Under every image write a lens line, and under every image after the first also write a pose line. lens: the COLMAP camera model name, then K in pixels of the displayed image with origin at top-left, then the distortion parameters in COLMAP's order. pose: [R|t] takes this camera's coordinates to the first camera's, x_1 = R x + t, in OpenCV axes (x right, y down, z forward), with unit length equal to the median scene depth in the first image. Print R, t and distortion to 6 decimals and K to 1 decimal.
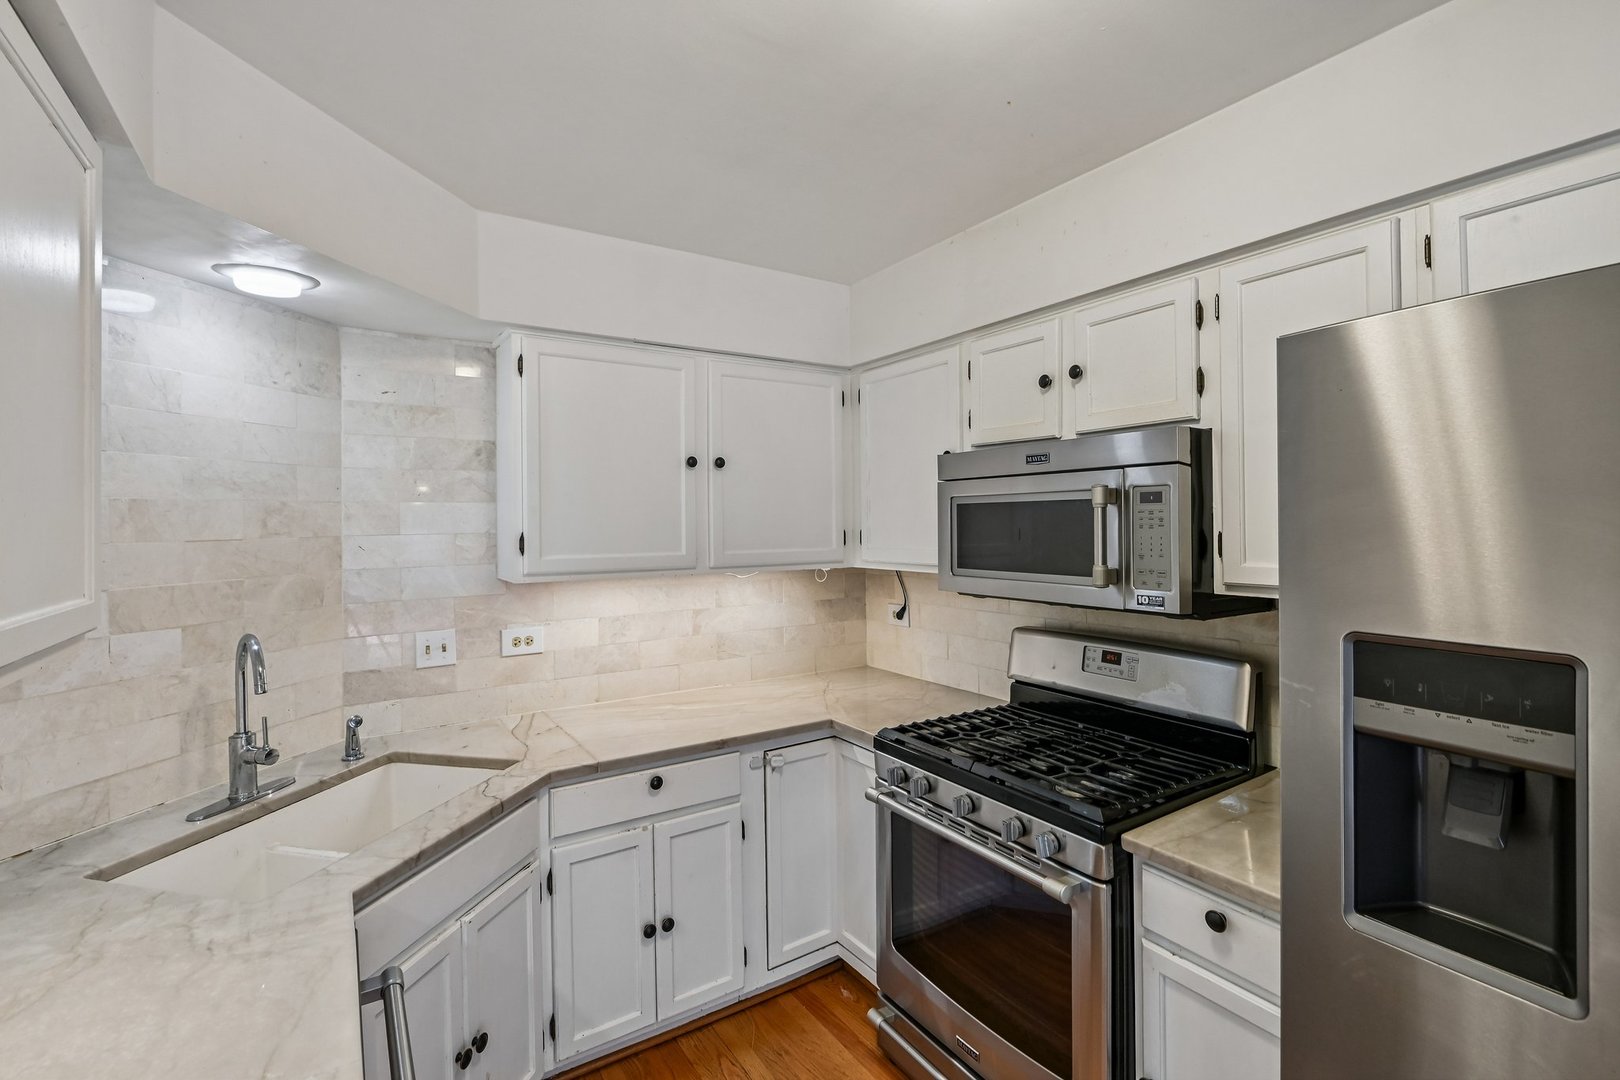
lens RADIAL K [[728.3, 0, 809.5], [0, 728.3, 528.5], [0, 0, 1]] dist [-0.000449, -0.002343]
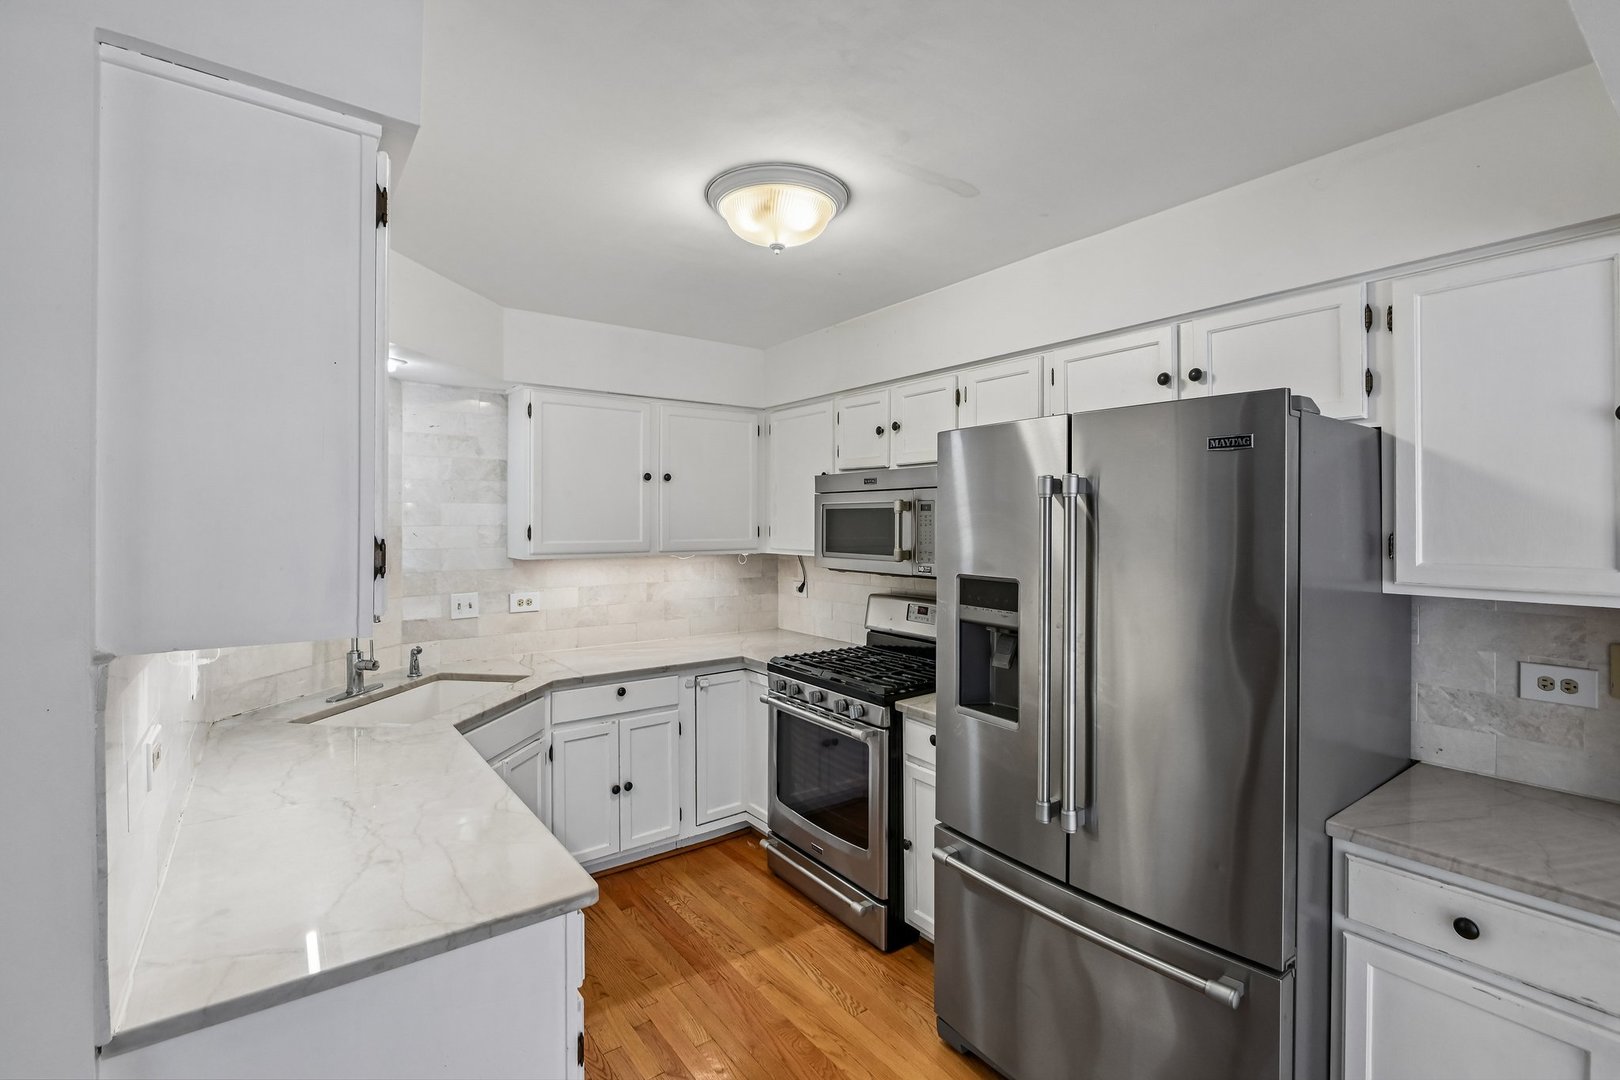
lens RADIAL K [[728.3, 0, 809.4], [0, 728.3, 526.6], [0, 0, 1]] dist [-0.000449, -0.002343]
pose [[0.998098, 0.010247, 0.060787, 0.082083], [-0.010288, 0.999947, 0.000353, 0.002884], [-0.060780, -0.000978, 0.998151, -0.525008]]
